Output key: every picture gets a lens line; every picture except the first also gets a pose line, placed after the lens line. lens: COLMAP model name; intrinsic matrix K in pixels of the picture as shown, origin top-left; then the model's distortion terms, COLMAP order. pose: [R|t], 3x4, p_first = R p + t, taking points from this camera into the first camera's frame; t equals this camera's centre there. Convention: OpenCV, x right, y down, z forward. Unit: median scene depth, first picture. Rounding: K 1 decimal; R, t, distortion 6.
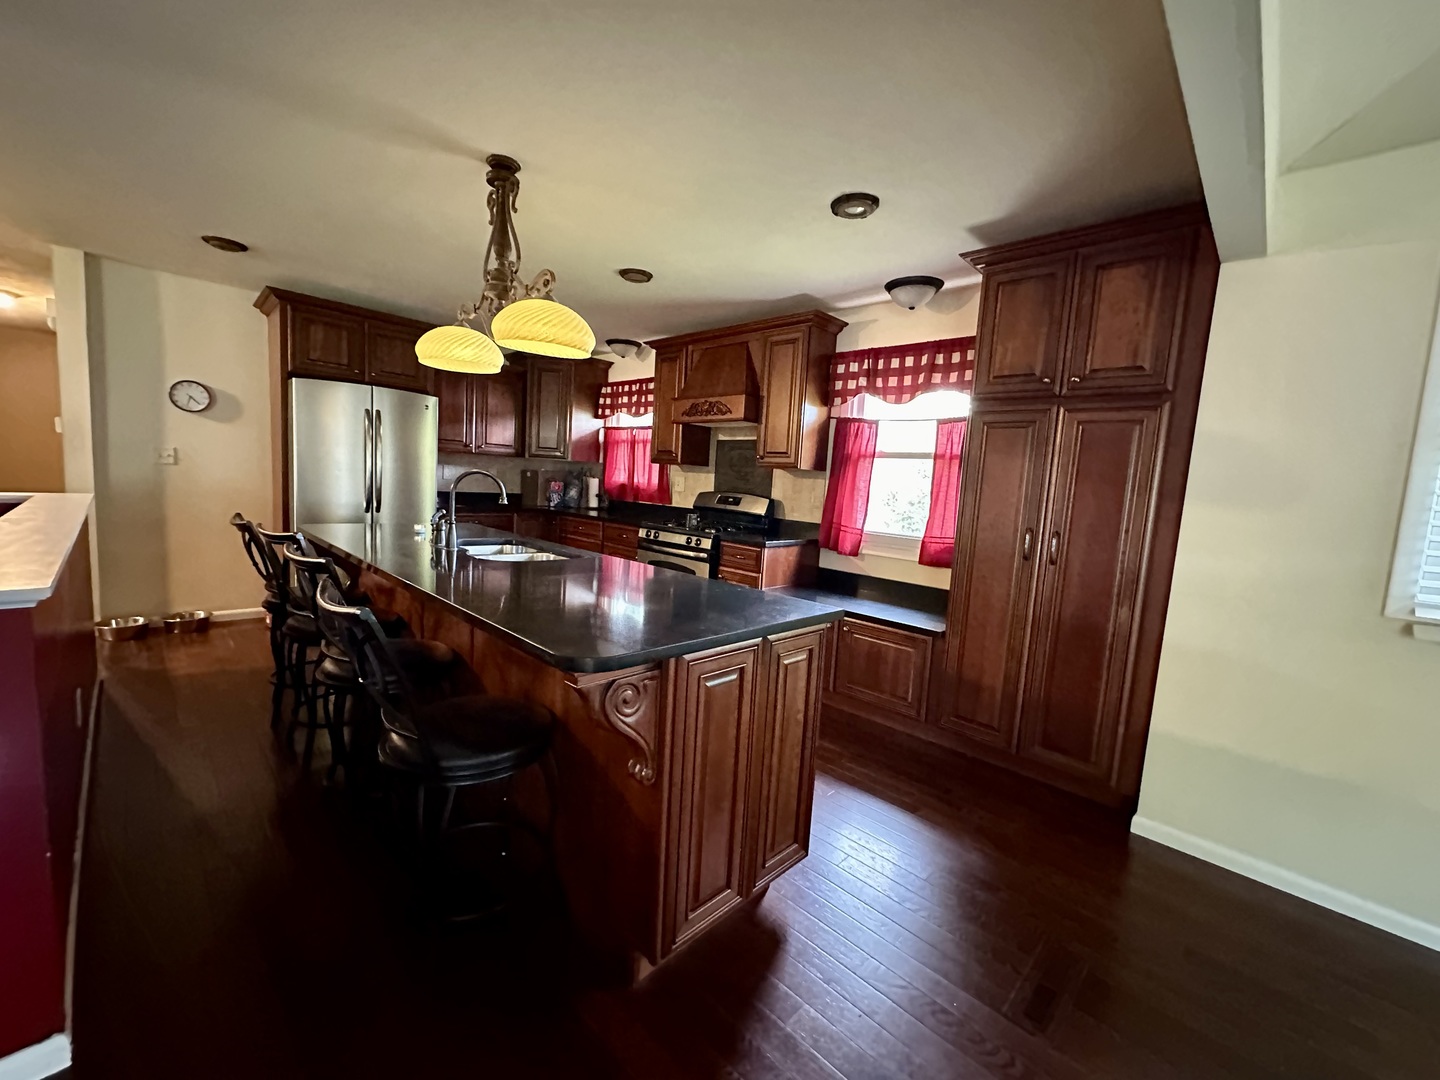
lens RADIAL K [[573.4, 0, 723.0], [0, 573.4, 539.9], [0, 0, 1]] dist [-0.000752, 0.000095]
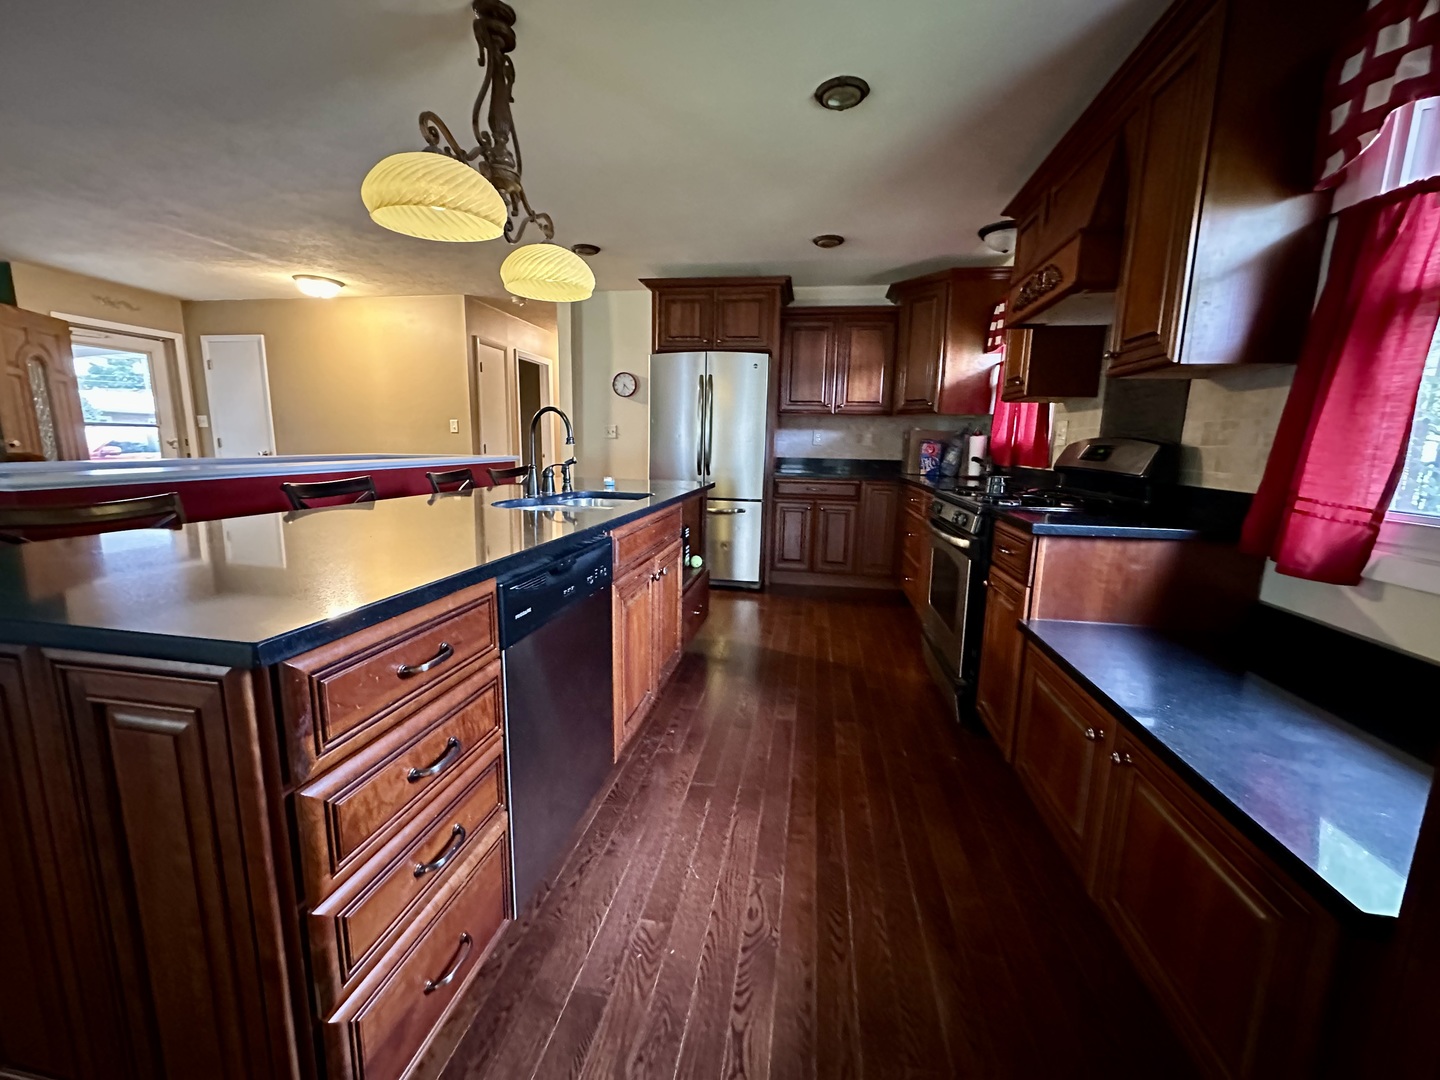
lens RADIAL K [[573.4, 0, 719.3], [0, 573.4, 543.3], [0, 0, 1]] dist [-0.000752, 0.000095]
pose [[0.567150, 0.094052, -0.818227, 0.254127], [-0.071179, 0.995339, 0.065073, 0.005962], [0.820533, 0.021334, 0.571200, 0.392711]]
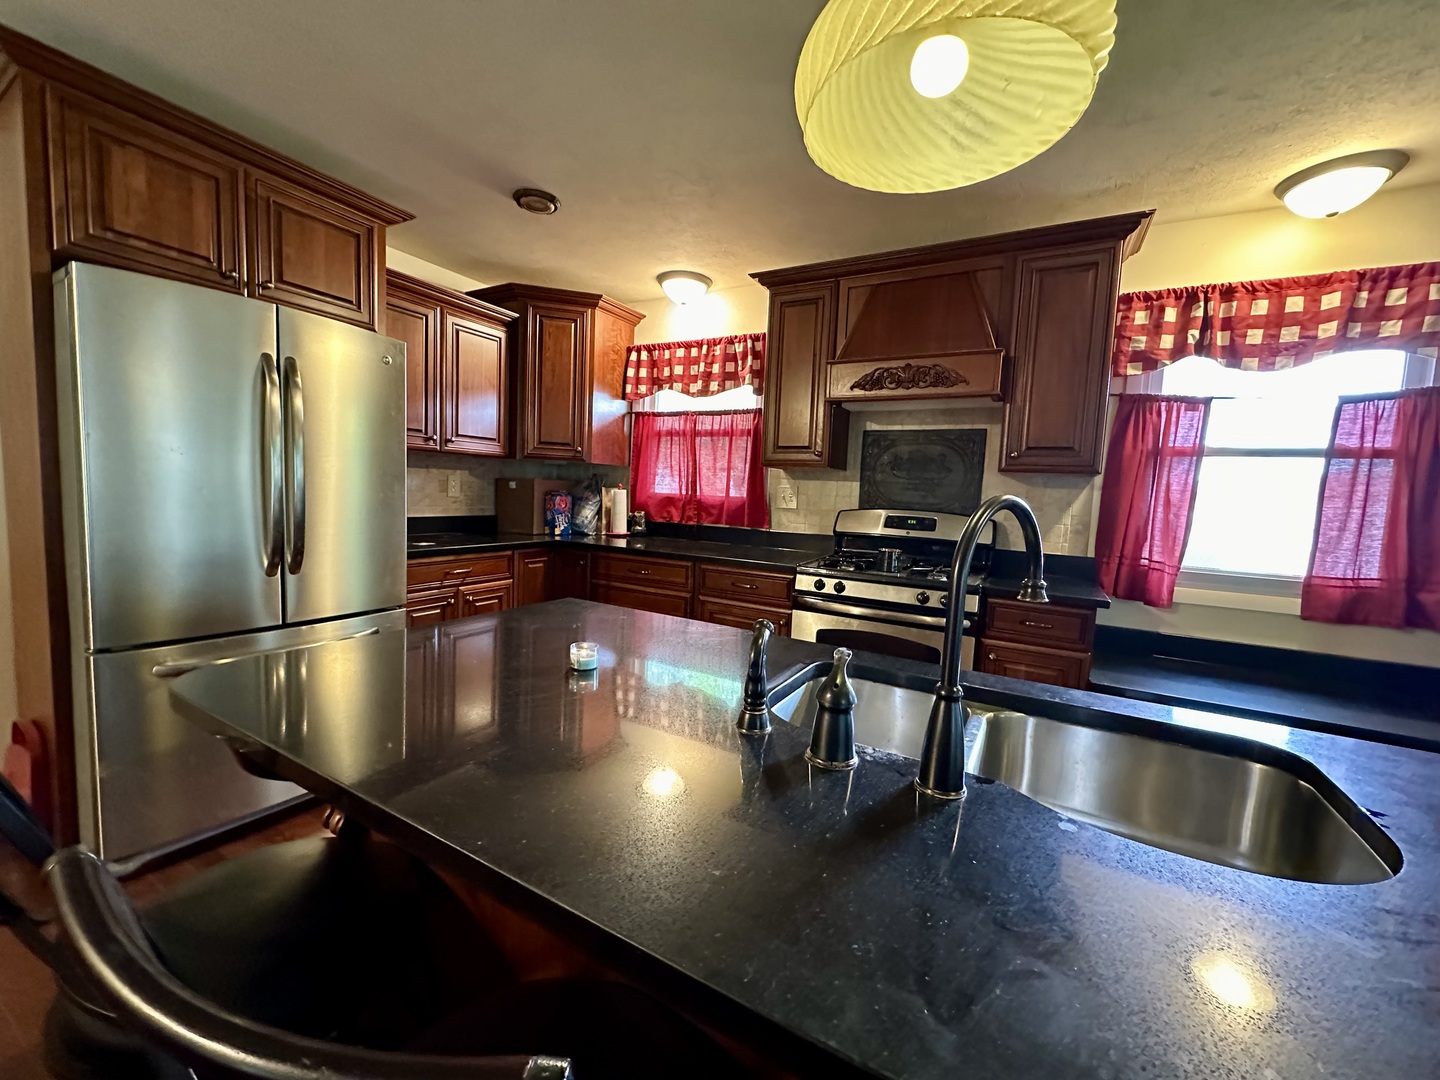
lens RADIAL K [[573.4, 0, 724.5], [0, 573.4, 538.3], [0, 0, 1]] dist [-0.000752, 0.000095]
pose [[0.966297, -0.040190, 0.254274, -0.351851], [0.041357, 0.999144, 0.000757, -0.059495], [-0.254087, 0.009785, 0.967132, 0.417901]]
